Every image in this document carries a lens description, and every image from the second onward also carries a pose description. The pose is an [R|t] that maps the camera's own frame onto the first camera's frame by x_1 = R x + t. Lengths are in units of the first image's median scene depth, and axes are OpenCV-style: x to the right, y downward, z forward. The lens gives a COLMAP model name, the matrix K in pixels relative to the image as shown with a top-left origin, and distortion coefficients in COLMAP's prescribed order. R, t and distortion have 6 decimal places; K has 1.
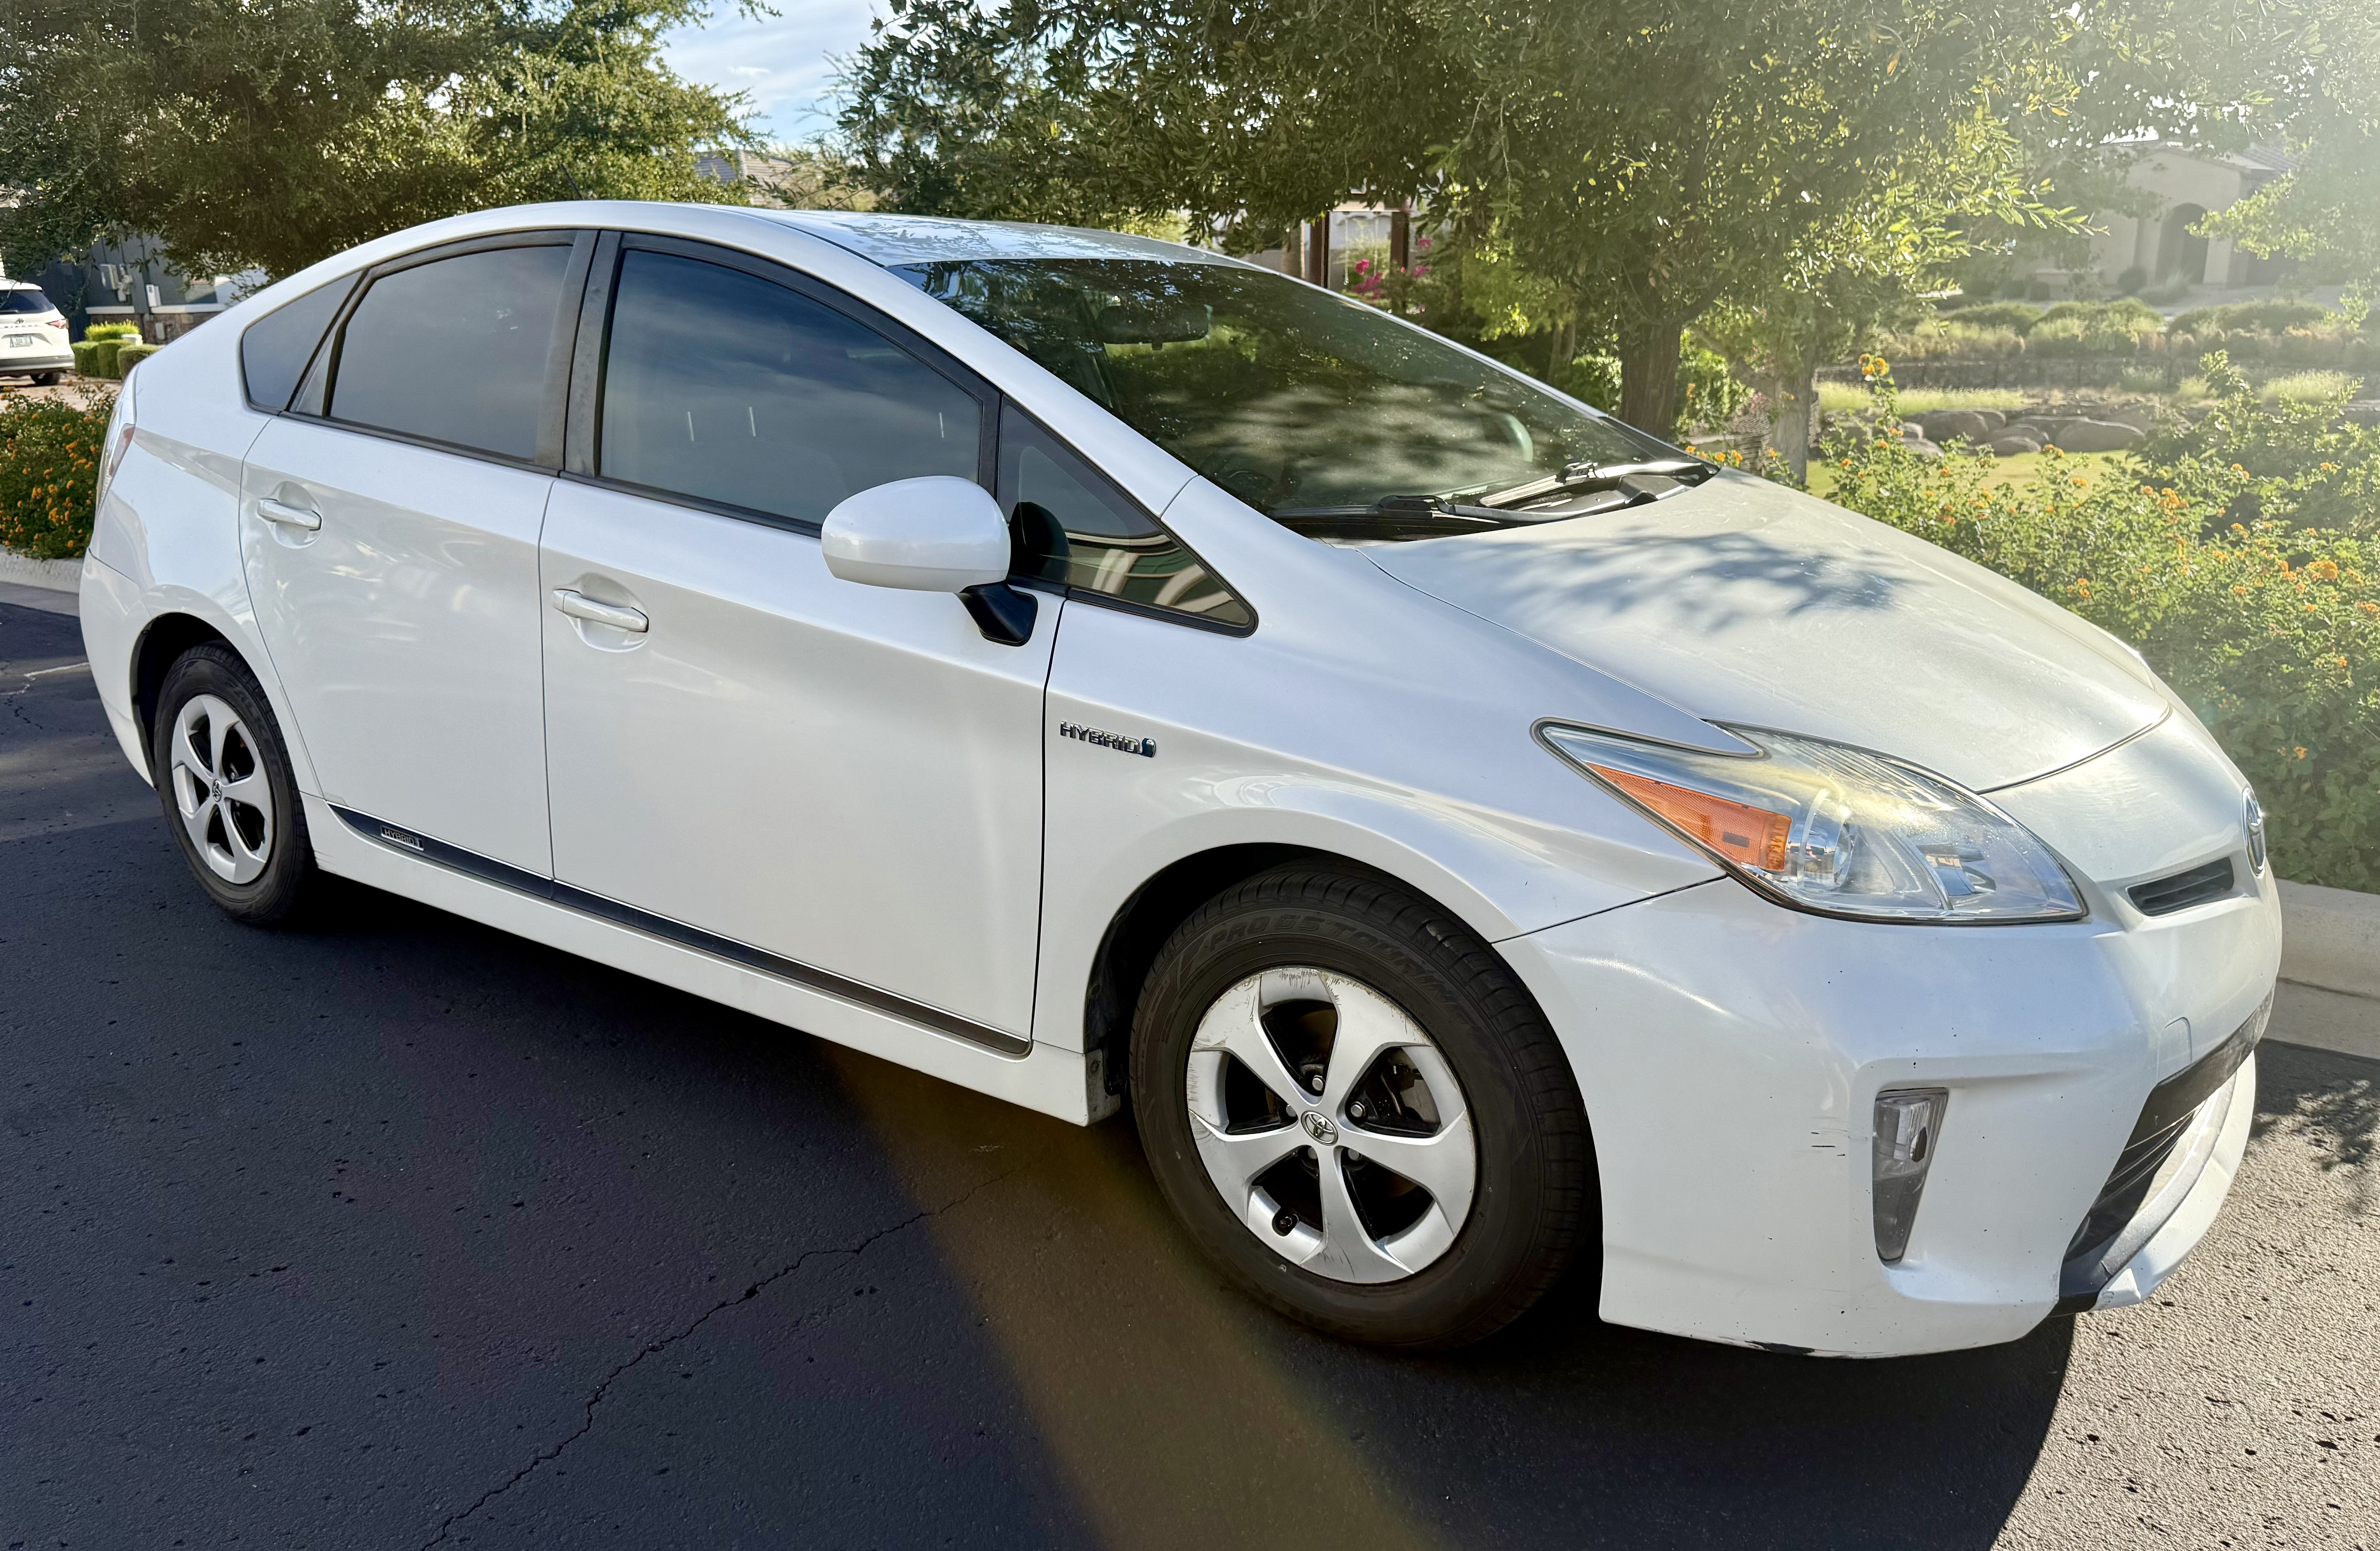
lens RADIAL K [[1762.4, 0, 1065.3], [0, 1762.4, 675.4], [0, 0, 1]] dist [0.024255, -0.035032]
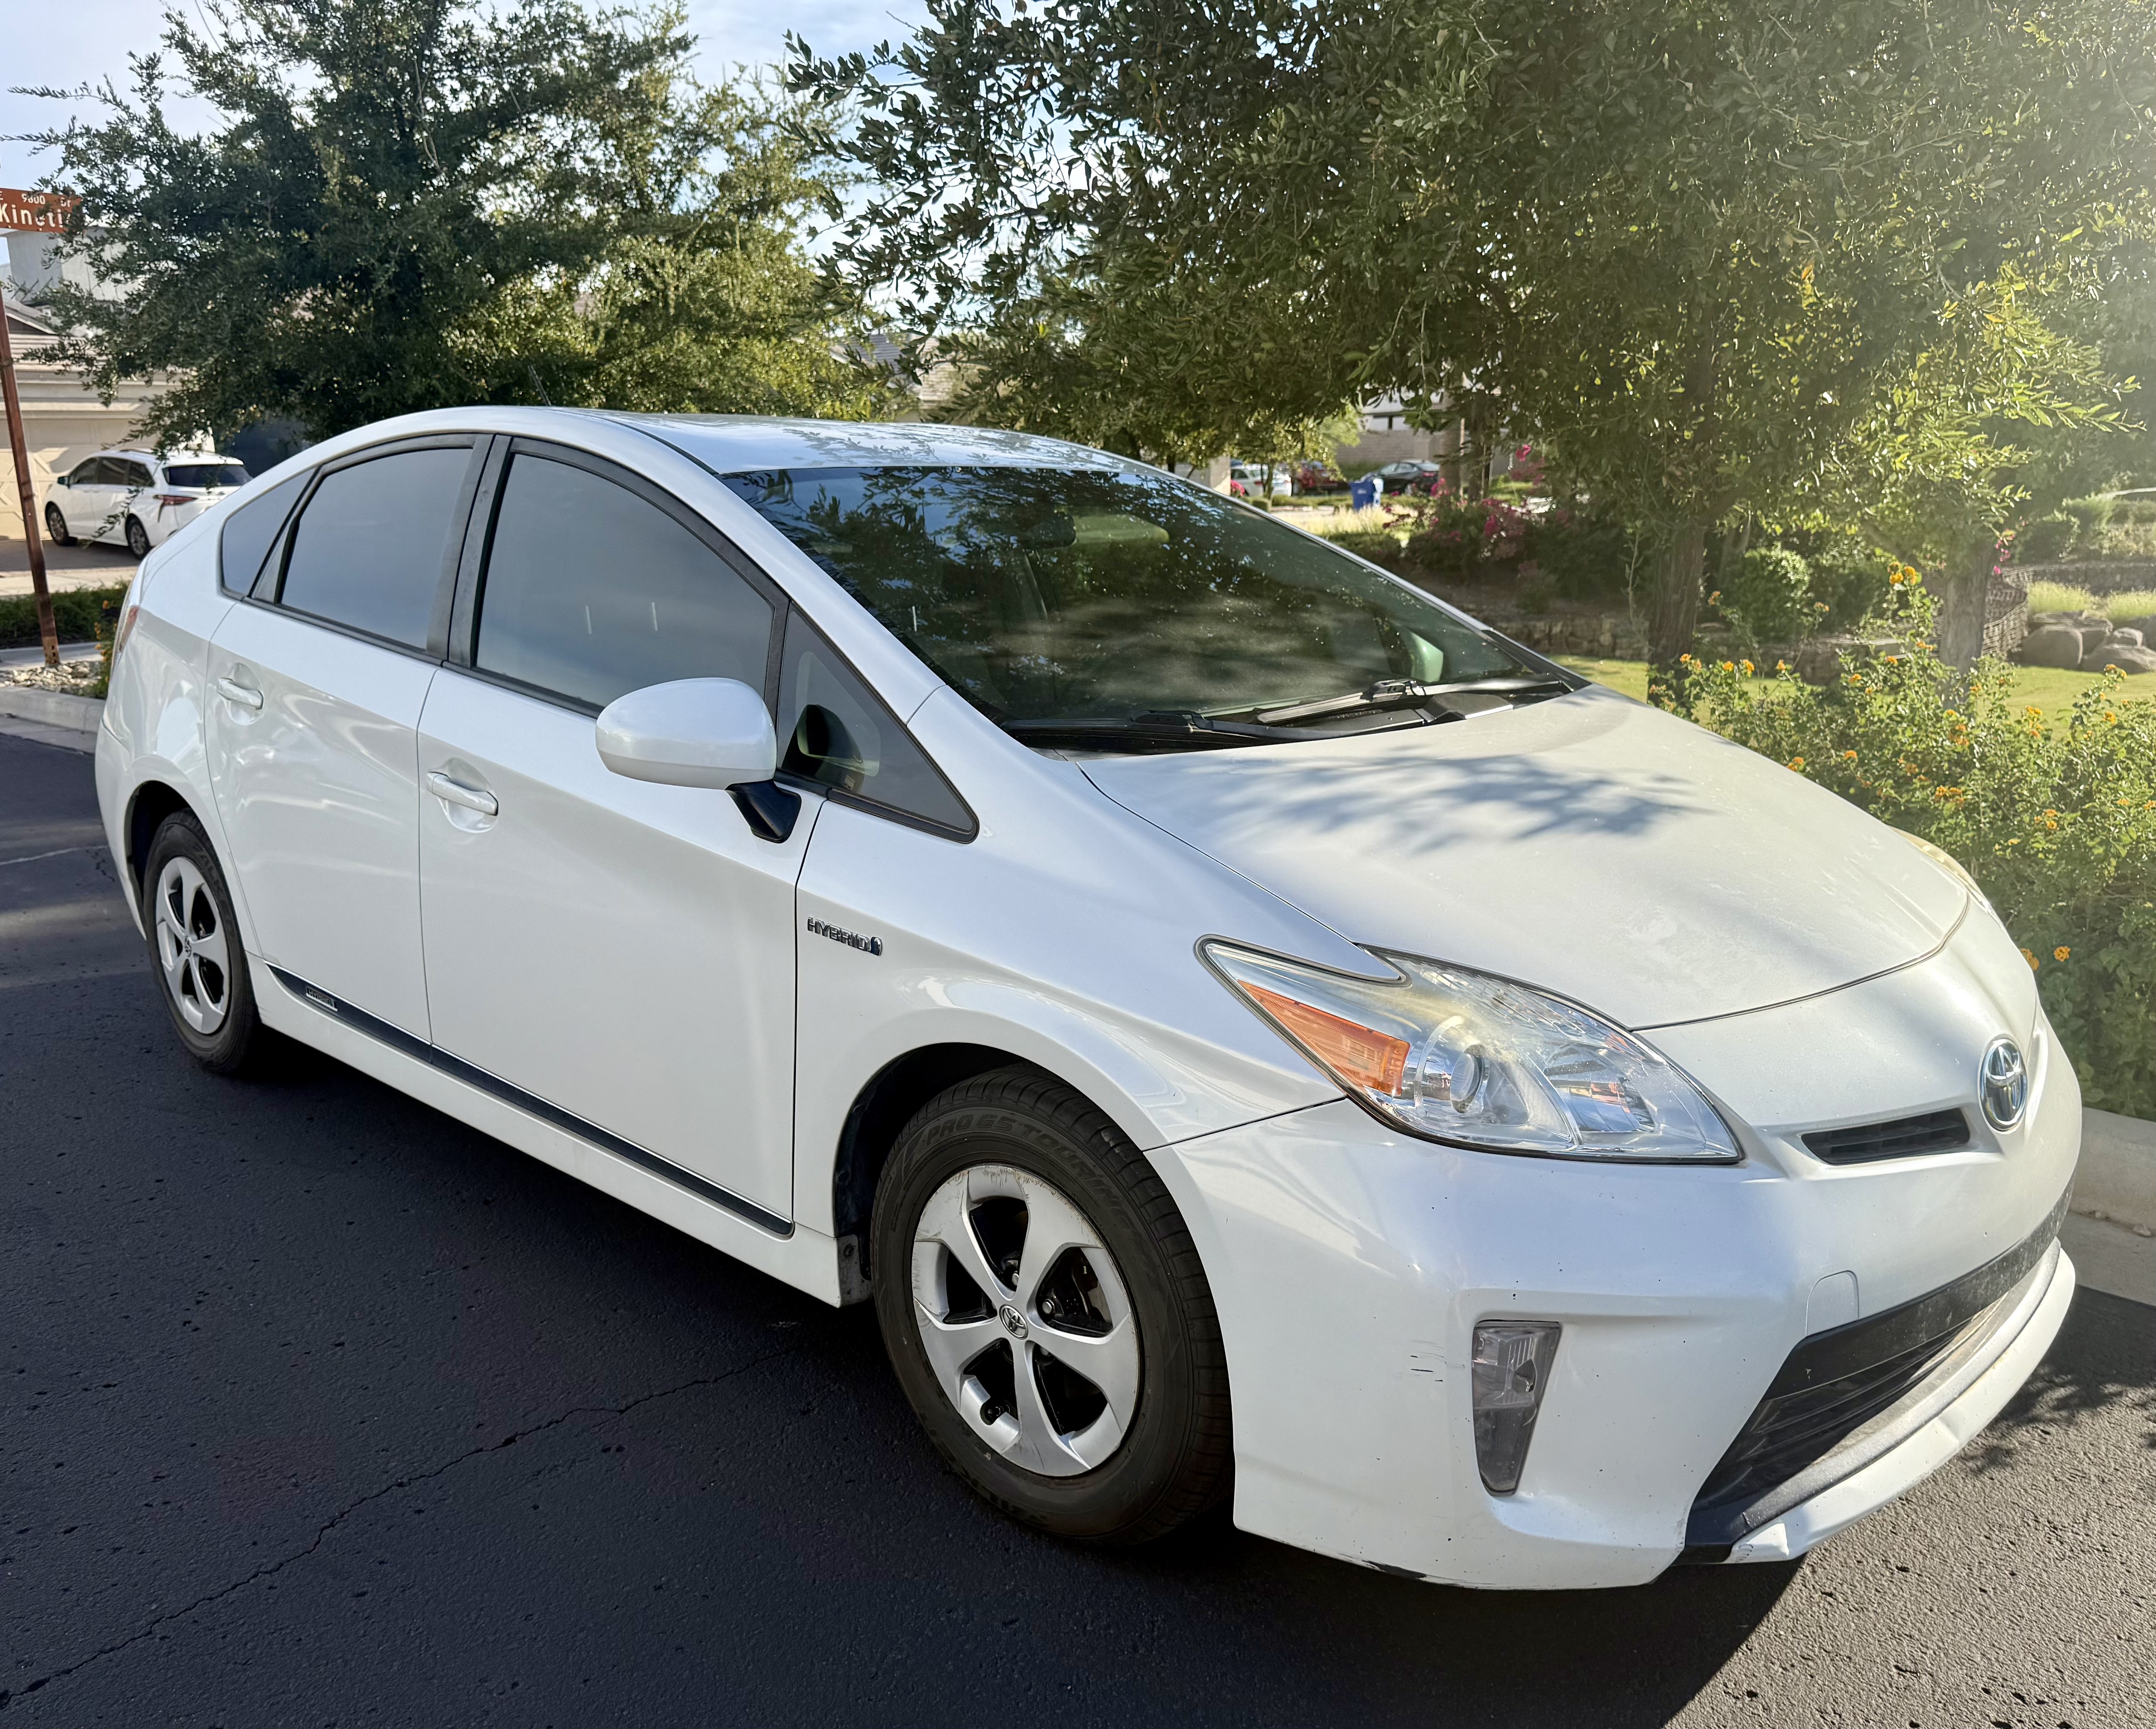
lens RADIAL K [[1794.6, 0, 1078.0], [0, 1794.6, 864.5], [0, 0, 1]] dist [0.044731, -0.070594]
pose [[0.991077, 0.038459, -0.127622, 0.284619], [-0.038091, 0.999260, 0.005327, -0.016265], [0.127732, -0.000418, 0.991809, -0.034786]]
